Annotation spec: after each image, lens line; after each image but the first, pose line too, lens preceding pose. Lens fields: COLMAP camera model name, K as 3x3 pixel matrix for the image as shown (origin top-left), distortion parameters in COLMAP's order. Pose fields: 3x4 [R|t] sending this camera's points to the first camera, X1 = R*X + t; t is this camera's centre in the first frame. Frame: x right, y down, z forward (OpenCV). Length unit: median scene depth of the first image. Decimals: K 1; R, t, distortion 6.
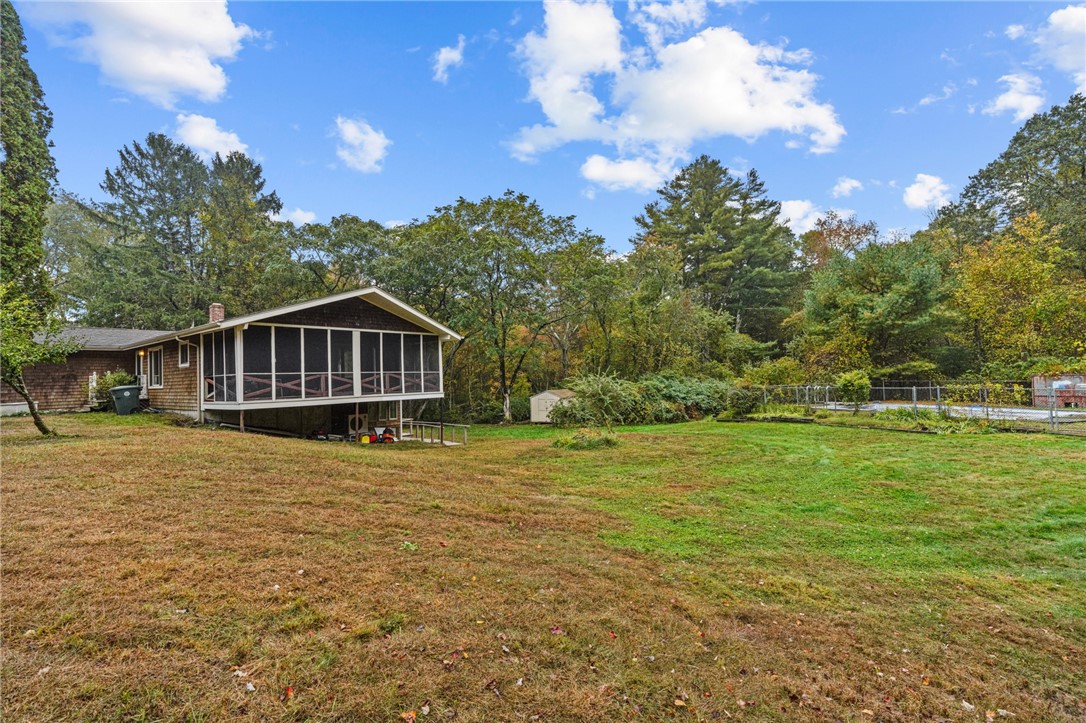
lens RADIAL K [[502.3, 0, 549.3], [0, 502.3, 368.1], [0, 0, 1]] dist [-0.009471, 0.013100]
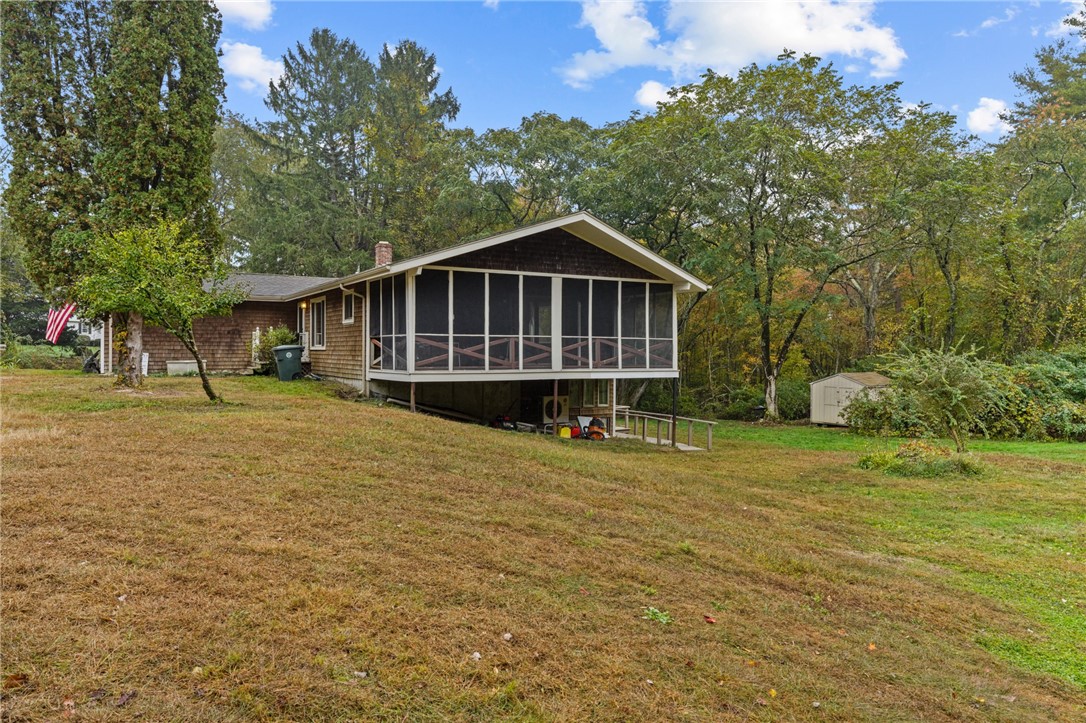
lens RADIAL K [[740.1, 0, 546.9], [0, 740.1, 363.7], [0, 0, 1]] dist [0.008906, 0.008123]
pose [[0.934731, 0.038933, -0.353216, -0.029227], [-0.024426, 0.998668, 0.045438, 0.000297], [0.354515, -0.033845, 0.934438, 0.029392]]
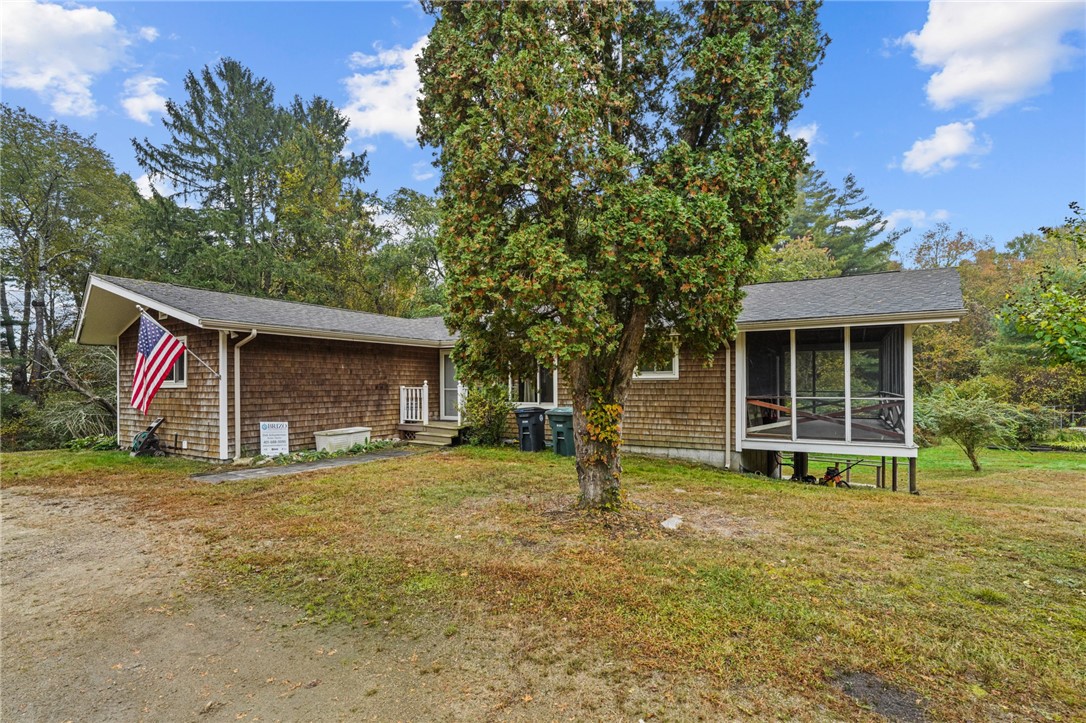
lens RADIAL K [[502.3, 0, 532.1], [0, 502.3, 385.5], [0, 0, 1]] dist [-0.009471, 0.013100]
pose [[0.990569, 0.020423, 0.135485, -1.007703], [-0.023437, 0.999511, 0.020690, -0.002948], [-0.134996, -0.023670, 0.990563, 0.414315]]
